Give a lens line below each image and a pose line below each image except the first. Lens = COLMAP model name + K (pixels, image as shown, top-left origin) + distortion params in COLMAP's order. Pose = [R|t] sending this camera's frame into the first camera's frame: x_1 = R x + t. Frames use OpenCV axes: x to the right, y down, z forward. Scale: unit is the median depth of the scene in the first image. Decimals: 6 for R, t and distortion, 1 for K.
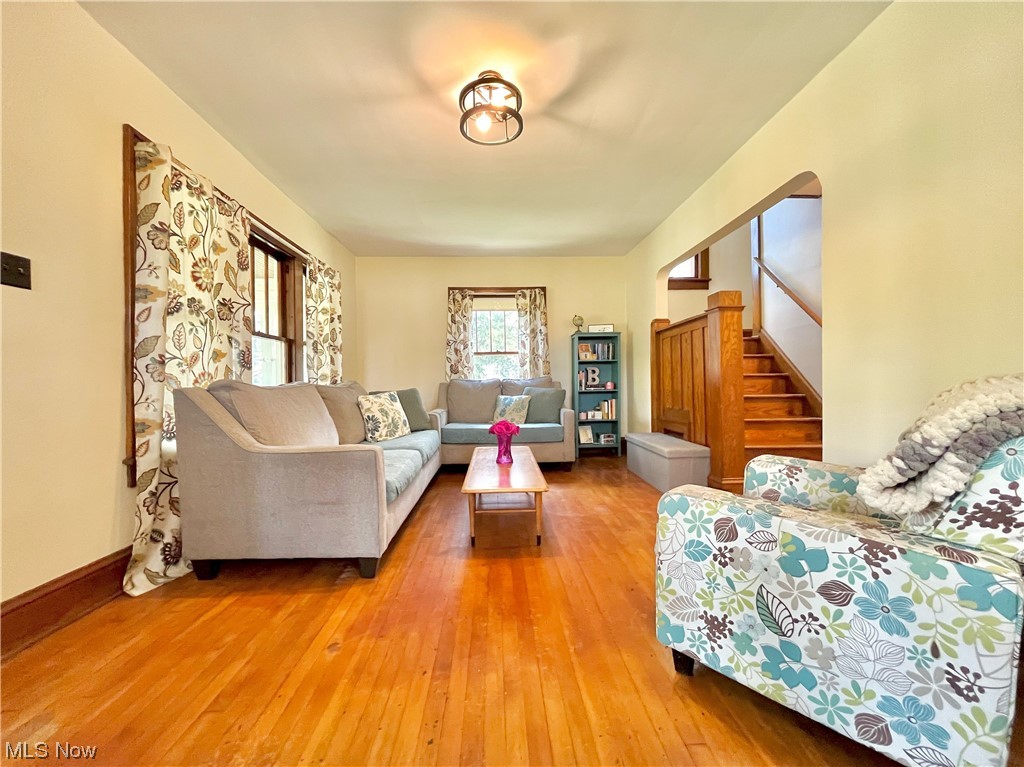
lens RADIAL K [[411.5, 0, 509.9], [0, 411.5, 385.4], [0, 0, 1]] dist [-0.003878, 0.000167]
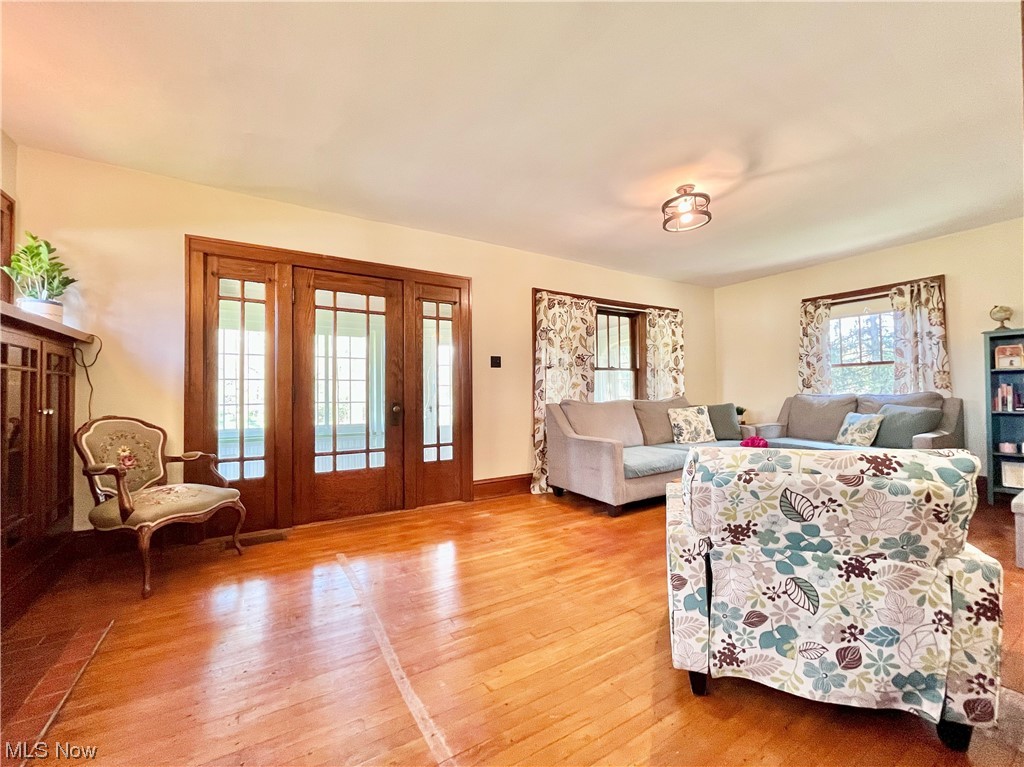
lens RADIAL K [[411.5, 0, 512.1], [0, 411.5, 383.4], [0, 0, 1]] dist [-0.003878, 0.000167]
pose [[0.490485, -0.012485, -0.871360, 0.737672], [0.000434, 0.999901, -0.014082, -0.051606], [0.871449, 0.006529, 0.490442, -0.166582]]
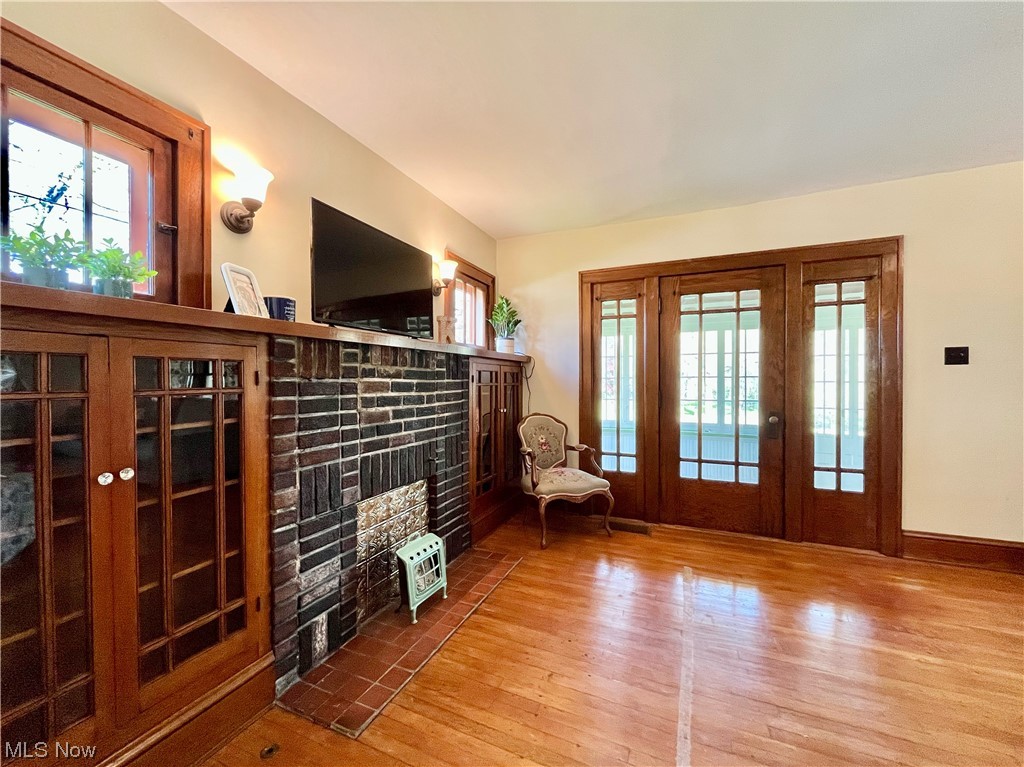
lens RADIAL K [[411.5, 0, 512.0], [0, 411.5, 383.3], [0, 0, 1]] dist [-0.003878, 0.000167]
pose [[-0.436381, 0.018665, -0.899568, 0.719809], [0.004839, 0.999819, 0.018398, -0.113376], [0.899749, 0.003676, -0.436392, 0.009880]]
